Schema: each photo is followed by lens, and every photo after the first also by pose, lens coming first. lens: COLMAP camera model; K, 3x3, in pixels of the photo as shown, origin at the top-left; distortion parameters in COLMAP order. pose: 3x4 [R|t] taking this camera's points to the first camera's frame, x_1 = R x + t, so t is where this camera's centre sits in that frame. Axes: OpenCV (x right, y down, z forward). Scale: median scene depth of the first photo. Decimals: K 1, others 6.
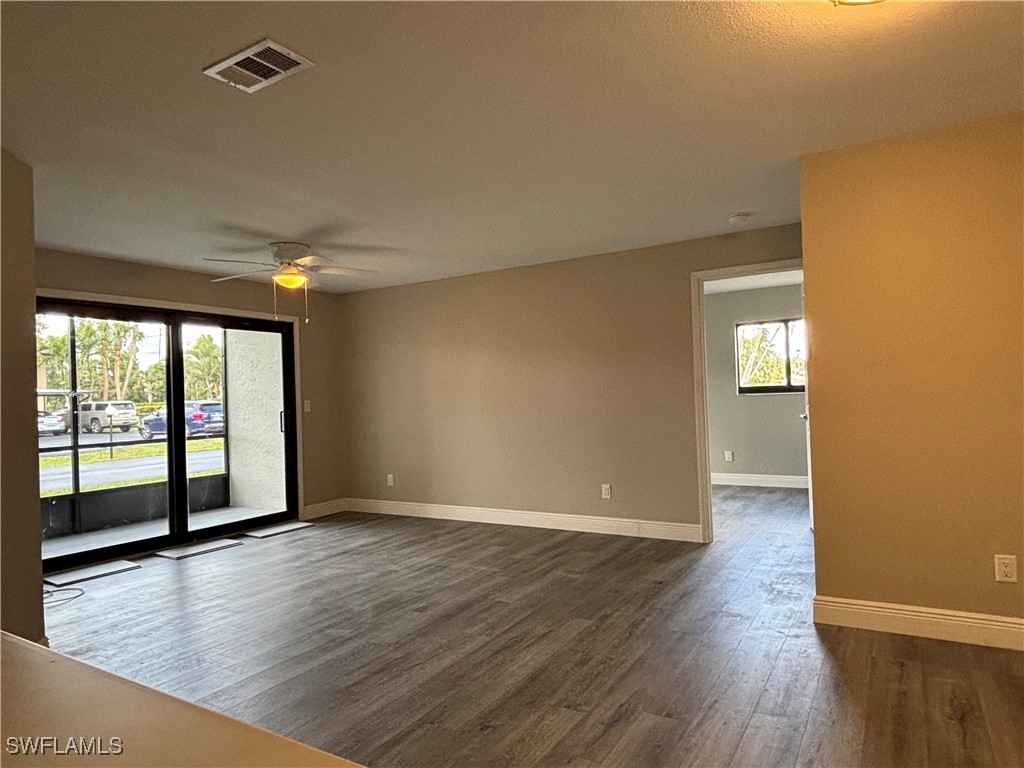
lens RADIAL K [[648.0, 0, 511.2], [0, 648.0, 381.3], [0, 0, 1]] dist [0.002121, -0.000441]
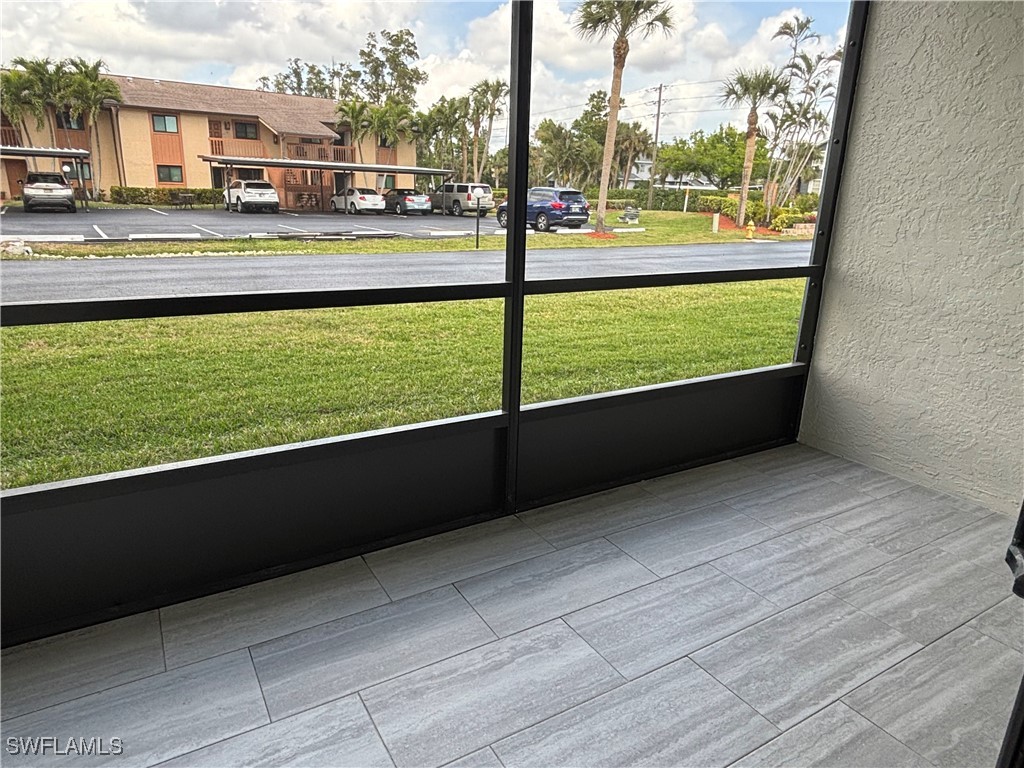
lens RADIAL K [[648.0, 0, 512.8], [0, 648.0, 385.1], [0, 0, 1]] dist [0.002121, -0.000441]
pose [[0.886687, 0.188575, -0.422168, -0.089617], [-0.051425, 0.947607, 0.315271, 0.007515], [0.459501, -0.257837, 0.849929, 0.118707]]
